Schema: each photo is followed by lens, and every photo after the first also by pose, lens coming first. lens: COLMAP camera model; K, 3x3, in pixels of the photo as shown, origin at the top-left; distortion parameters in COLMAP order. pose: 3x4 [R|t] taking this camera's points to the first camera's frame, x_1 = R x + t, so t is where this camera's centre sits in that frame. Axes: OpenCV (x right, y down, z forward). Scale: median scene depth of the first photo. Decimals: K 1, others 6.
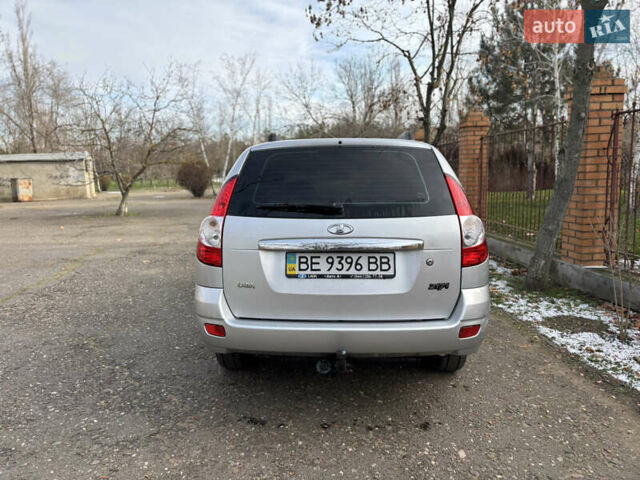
lens RADIAL K [[488.2, 0, 318.6], [0, 488.2, 239.9], [0, 0, 1]] dist [0.025072, 0.004604]
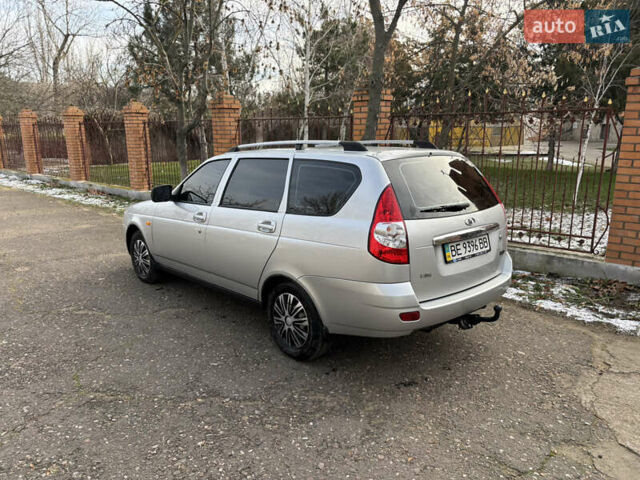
lens RADIAL K [[488.2, 0, 322.5], [0, 488.2, 241.1], [0, 0, 1]] dist [0.025072, 0.004604]
pose [[0.711167, -0.134622, 0.690013, -1.179995], [0.084974, 0.990759, 0.105719, -0.145930], [-0.697869, -0.016551, 0.716034, 0.299959]]
